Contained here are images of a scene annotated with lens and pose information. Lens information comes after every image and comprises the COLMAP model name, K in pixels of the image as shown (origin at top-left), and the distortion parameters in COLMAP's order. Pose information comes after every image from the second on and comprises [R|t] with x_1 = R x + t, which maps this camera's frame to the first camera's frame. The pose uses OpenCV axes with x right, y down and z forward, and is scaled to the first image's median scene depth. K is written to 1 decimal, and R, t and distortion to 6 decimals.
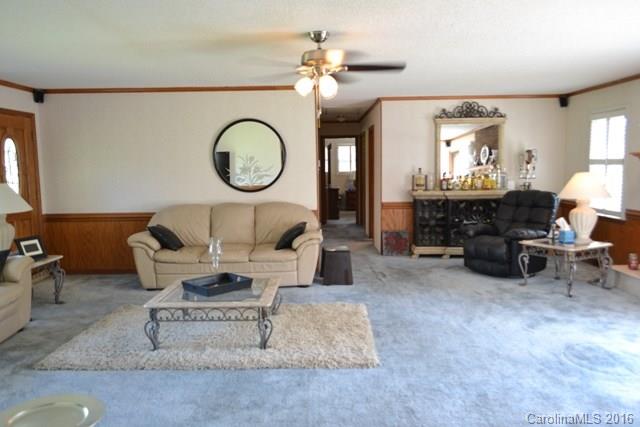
lens RADIAL K [[504.4, 0, 322.3], [0, 504.4, 215.2], [0, 0, 1]] dist [-0.015367, 0.008224]
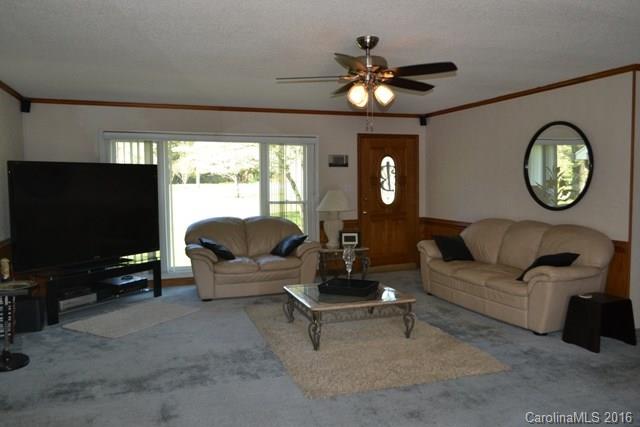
lens RADIAL K [[504.4, 0, 320.4], [0, 504.4, 211.1], [0, 0, 1]] dist [-0.015367, 0.008224]
pose [[0.323902, 0.066086, -0.943780, 0.582155], [-0.090207, 0.995170, 0.038726, -0.046778], [0.941780, 0.072592, 0.328299, 0.420597]]
